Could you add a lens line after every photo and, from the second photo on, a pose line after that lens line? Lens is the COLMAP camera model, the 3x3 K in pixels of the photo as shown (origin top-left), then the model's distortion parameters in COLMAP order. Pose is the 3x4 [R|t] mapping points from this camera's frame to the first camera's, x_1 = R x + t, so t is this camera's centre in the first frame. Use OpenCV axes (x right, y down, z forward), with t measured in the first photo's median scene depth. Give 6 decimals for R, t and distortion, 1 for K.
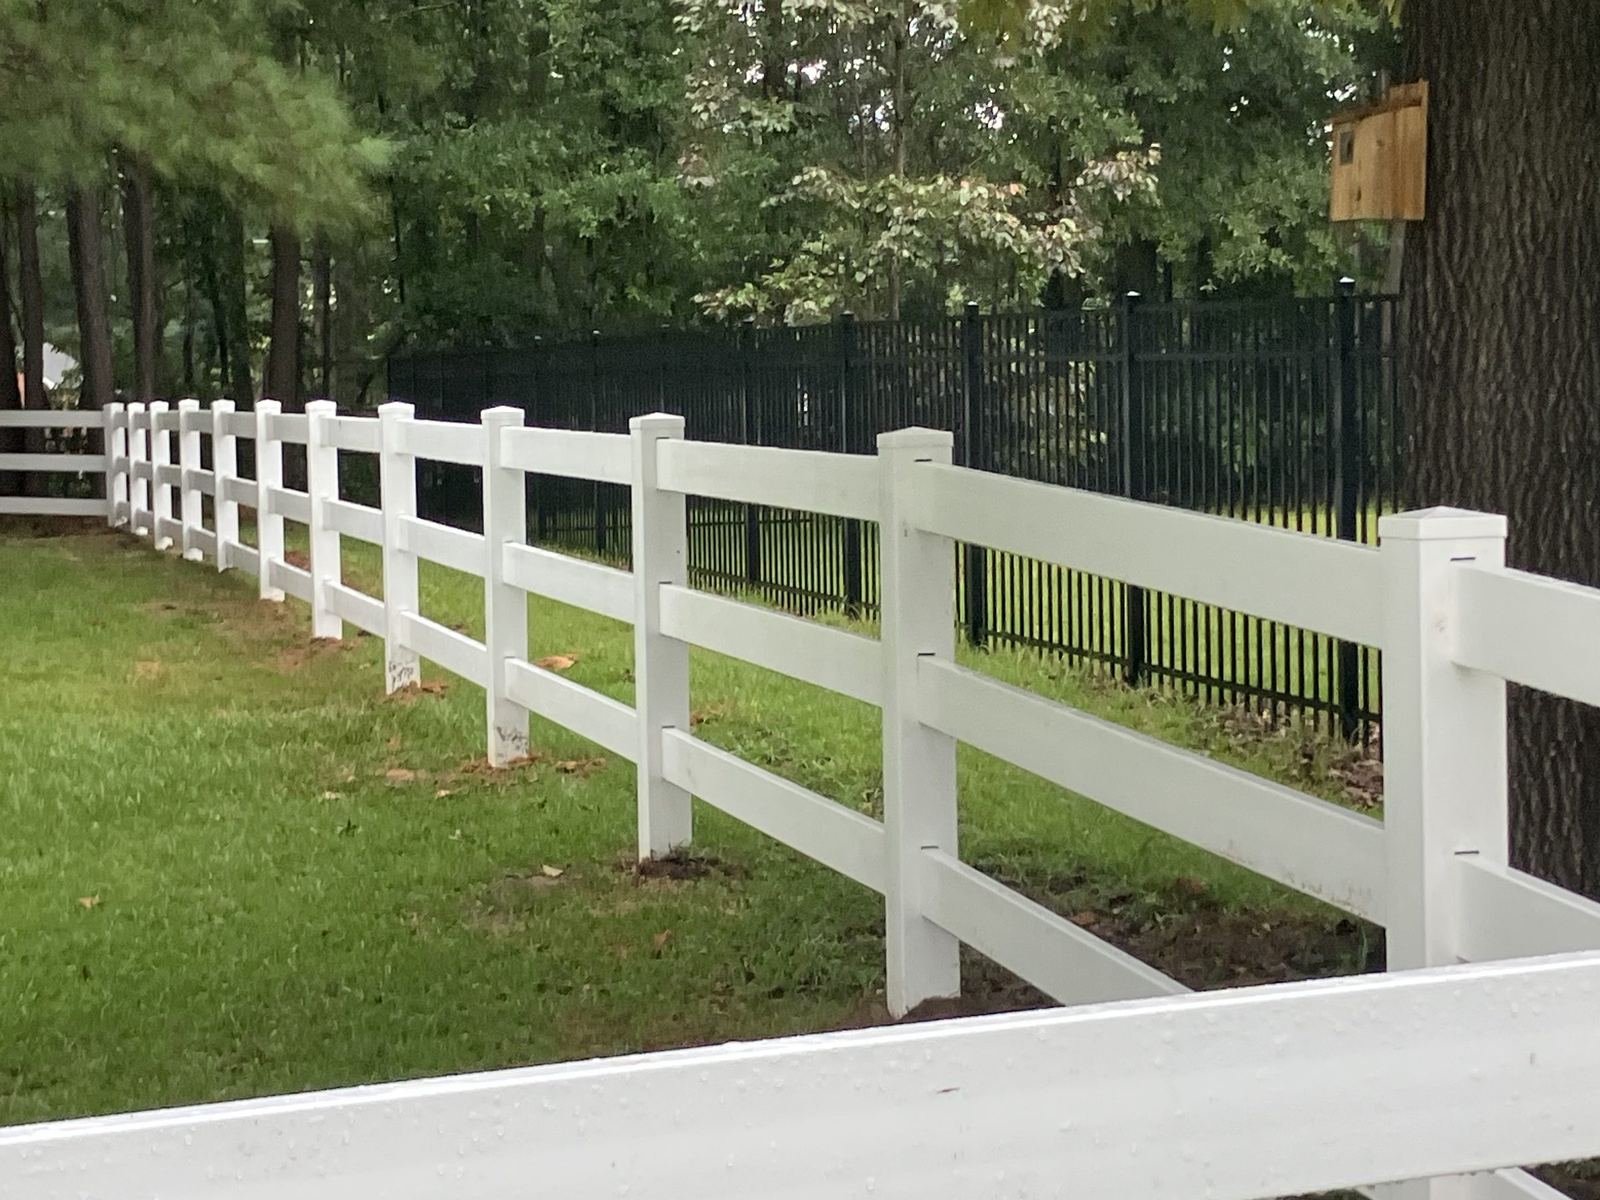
lens RADIAL K [[3298.9, 0, 800.0], [0, 3298.9, 600.0], [0, 0, 1]] dist [0.106621, 0.237903]
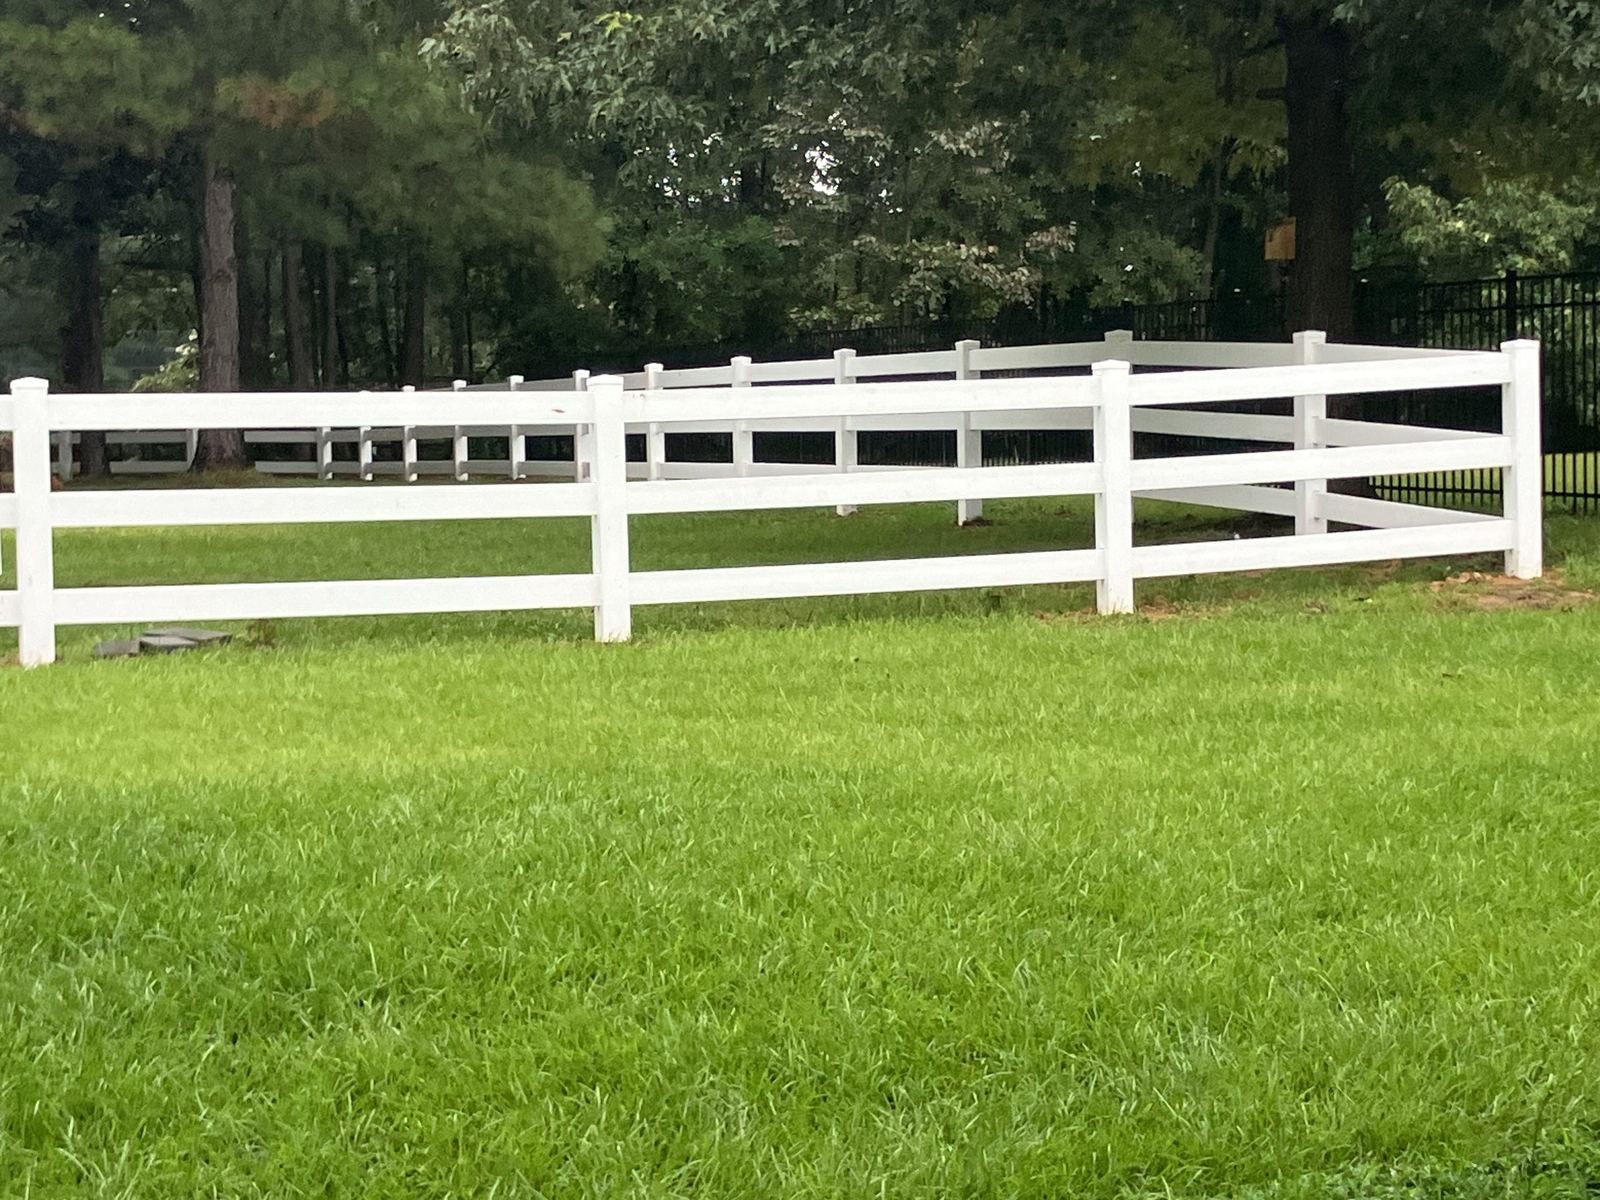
lens RADIAL K [[3298.9, 0, 800.0], [0, 3298.9, 600.0], [0, 0, 1]] dist [0.106621, 0.237903]
pose [[0.997332, -0.001011, 0.072995, -0.147049], [0.002309, 0.999841, -0.017704, 0.076155], [-0.072965, 0.017825, 0.997175, -0.605939]]
